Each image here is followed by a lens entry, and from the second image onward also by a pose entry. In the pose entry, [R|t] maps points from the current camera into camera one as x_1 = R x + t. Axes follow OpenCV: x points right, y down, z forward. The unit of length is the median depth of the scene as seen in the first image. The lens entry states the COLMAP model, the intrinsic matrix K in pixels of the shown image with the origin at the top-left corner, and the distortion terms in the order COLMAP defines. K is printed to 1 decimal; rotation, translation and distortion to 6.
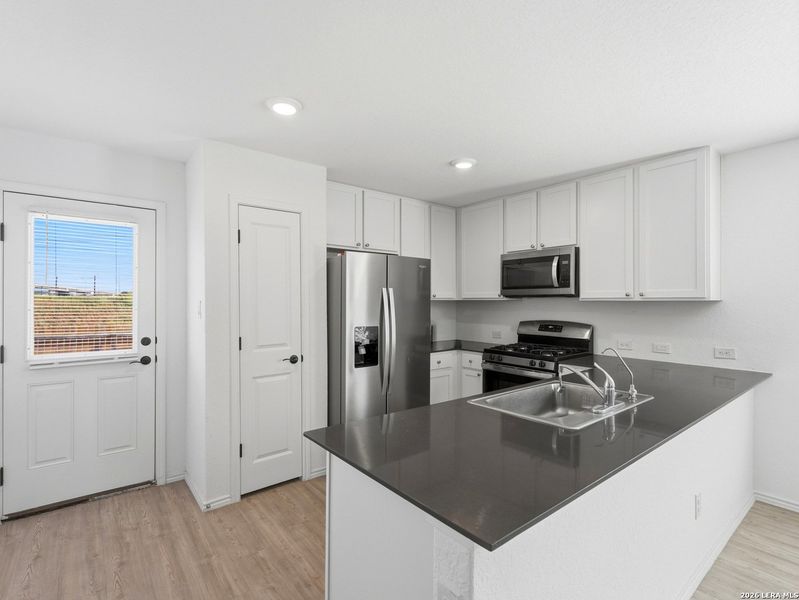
lens RADIAL K [[374.9, 0, 392.9], [0, 374.9, 303.5], [0, 0, 1]] dist [-0.010753, -0.000207]
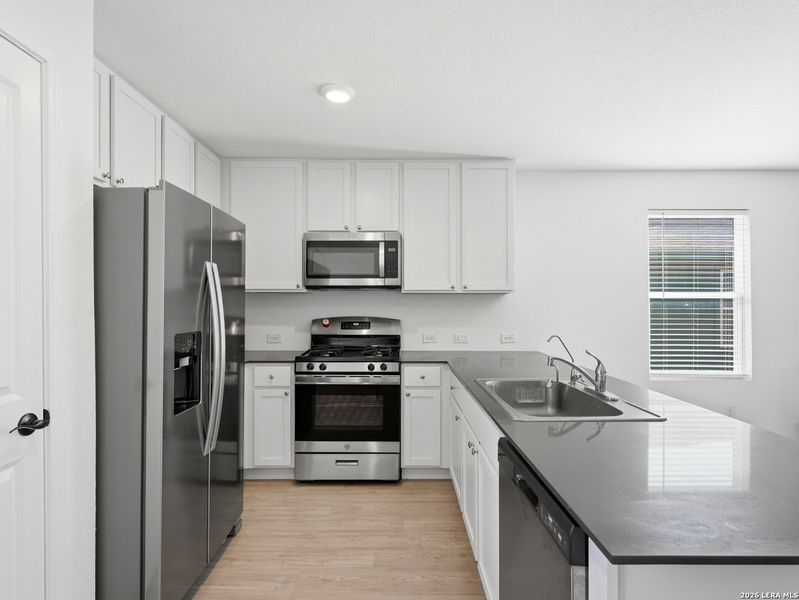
lens RADIAL K [[427.5, 0, 396.6], [0, 427.5, 305.0], [0, 0, 1]] dist [-0.004008, 0.000202]
pose [[0.620079, -0.003879, 0.784530, -0.329356], [0.004307, 0.999990, 0.001540, 0.020076], [-0.784528, 0.002424, 0.620089, 0.358035]]
